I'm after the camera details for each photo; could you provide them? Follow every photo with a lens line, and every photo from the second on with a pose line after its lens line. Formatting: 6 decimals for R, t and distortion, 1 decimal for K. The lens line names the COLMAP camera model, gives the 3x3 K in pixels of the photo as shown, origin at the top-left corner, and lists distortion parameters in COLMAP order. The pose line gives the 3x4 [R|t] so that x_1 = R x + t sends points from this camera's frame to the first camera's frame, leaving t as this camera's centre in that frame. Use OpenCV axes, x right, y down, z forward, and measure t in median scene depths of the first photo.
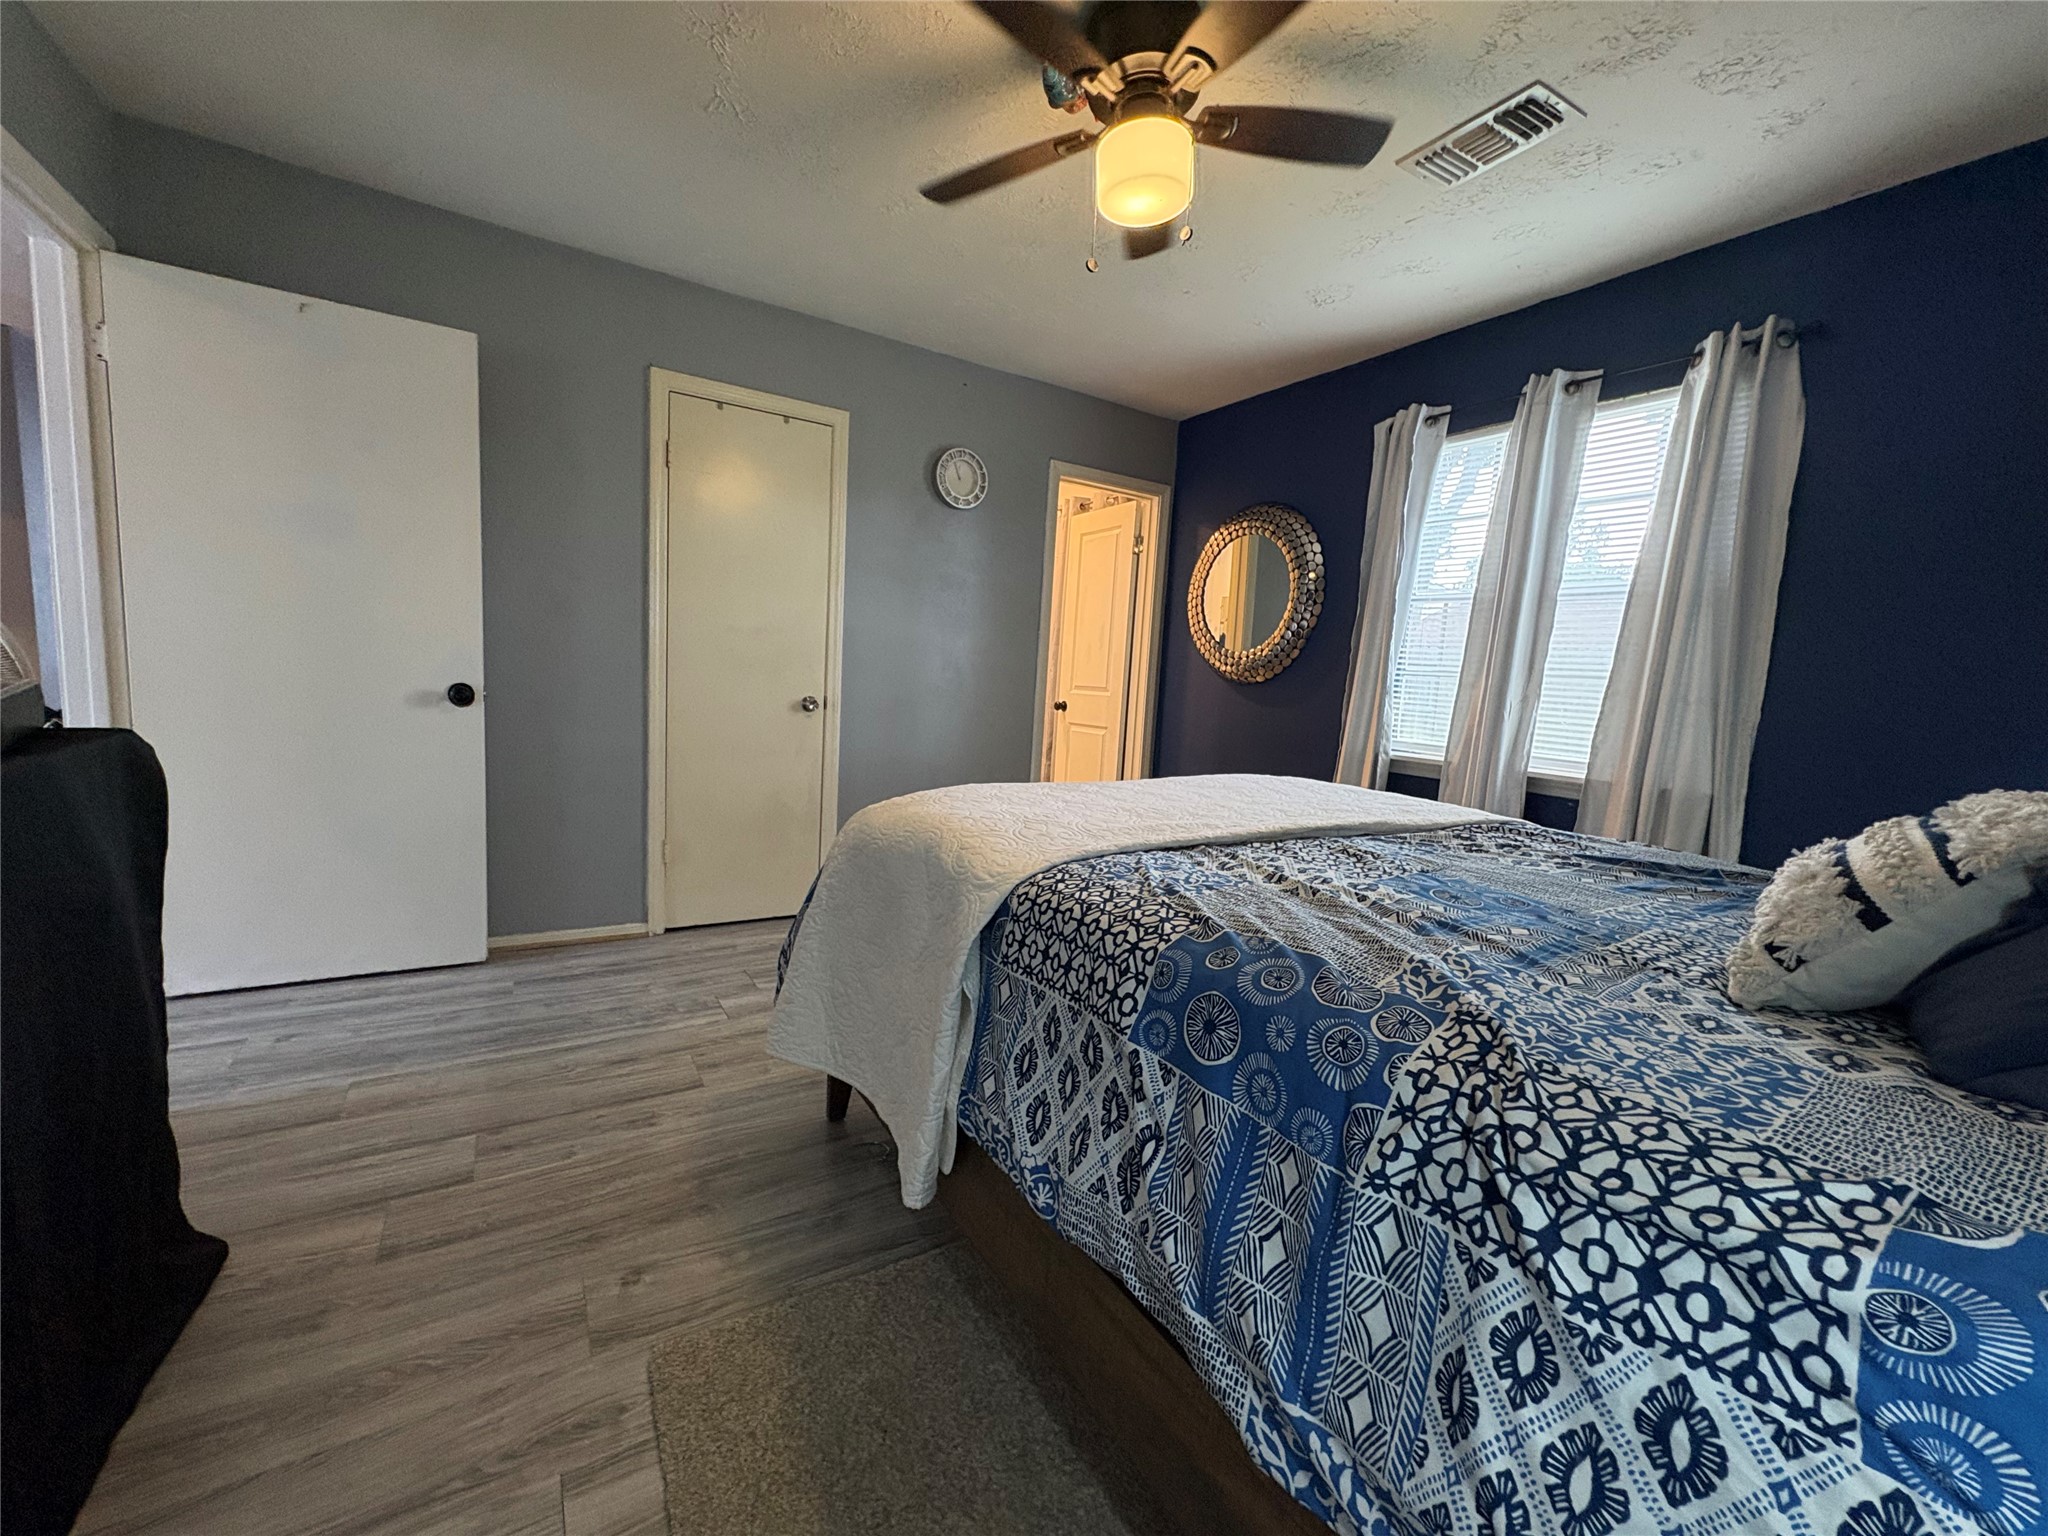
lens RADIAL K [[817.0, 0, 1027.8], [0, 817.0, 768.0], [0, 0, 1]] dist [0.000196, -0.000098]
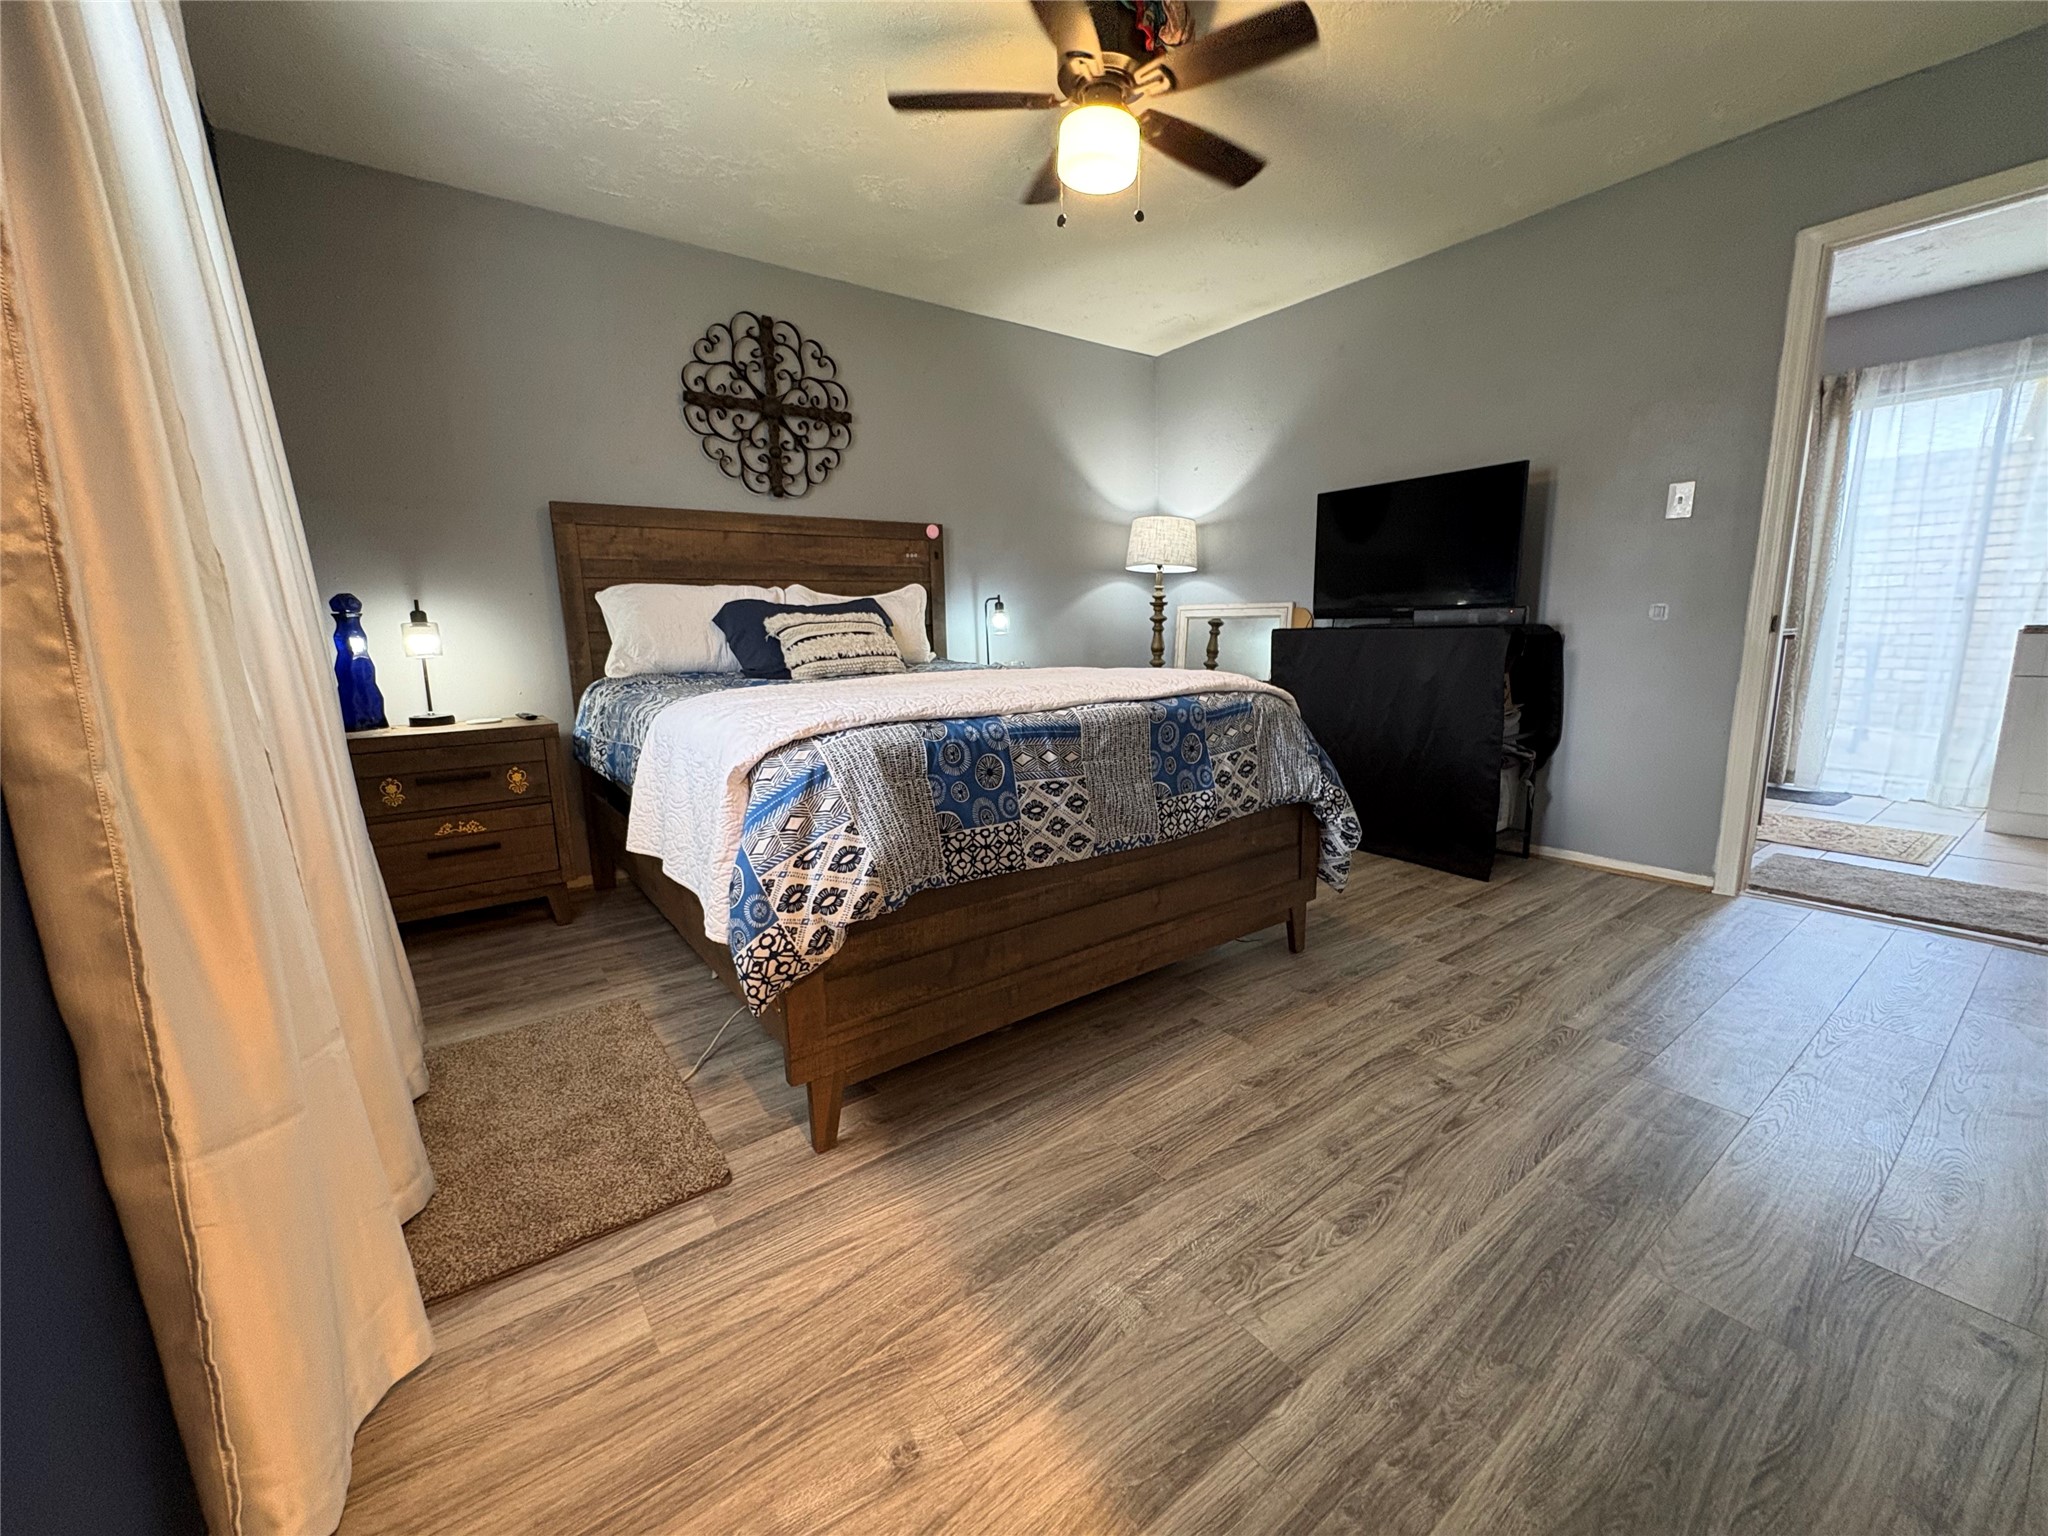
lens RADIAL K [[817.0, 0, 1027.8], [0, 817.0, 768.0], [0, 0, 1]] dist [0.000196, -0.000098]
pose [[-0.996498, -0.026763, -0.079216, 0.223014], [-0.048221, 0.957916, 0.282968, -0.132775], [0.068309, 0.285797, -0.955852, 1.667874]]
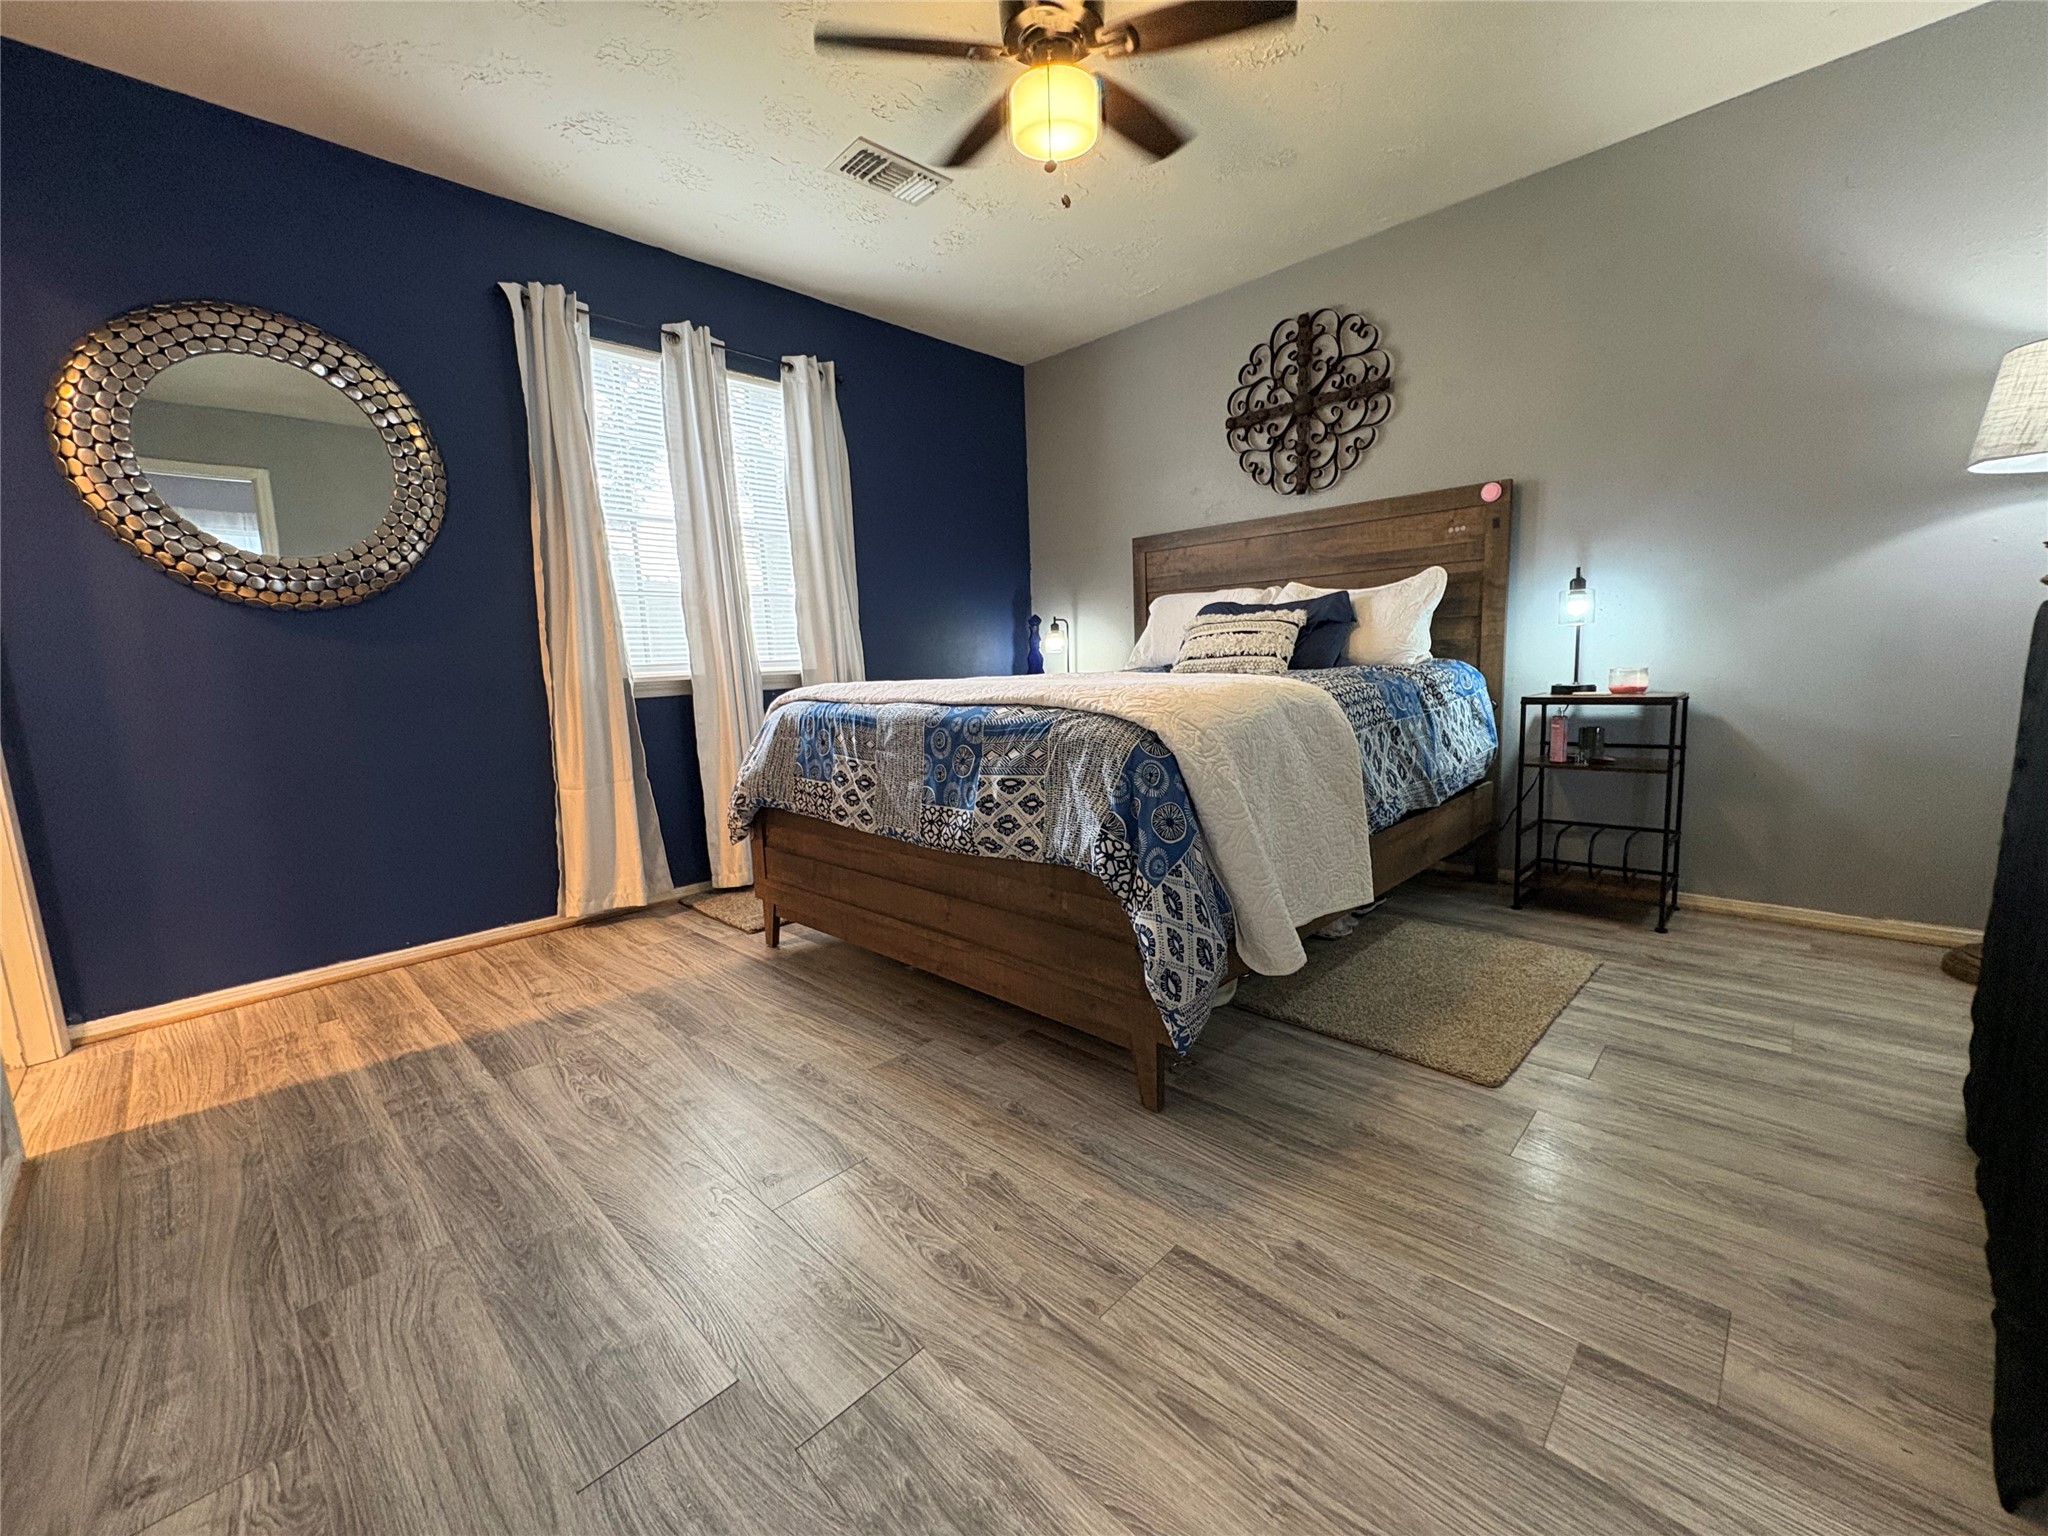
lens RADIAL K [[817.2, 0, 1027.7], [0, 817.2, 773.3], [0, 0, 1]] dist [-0.000763, -0.000159]
pose [[-0.238852, -0.188855, 0.952514, -0.743671], [0.134812, 0.964958, 0.225128, -0.078896], [-0.961652, 0.182183, -0.205022, 0.988263]]
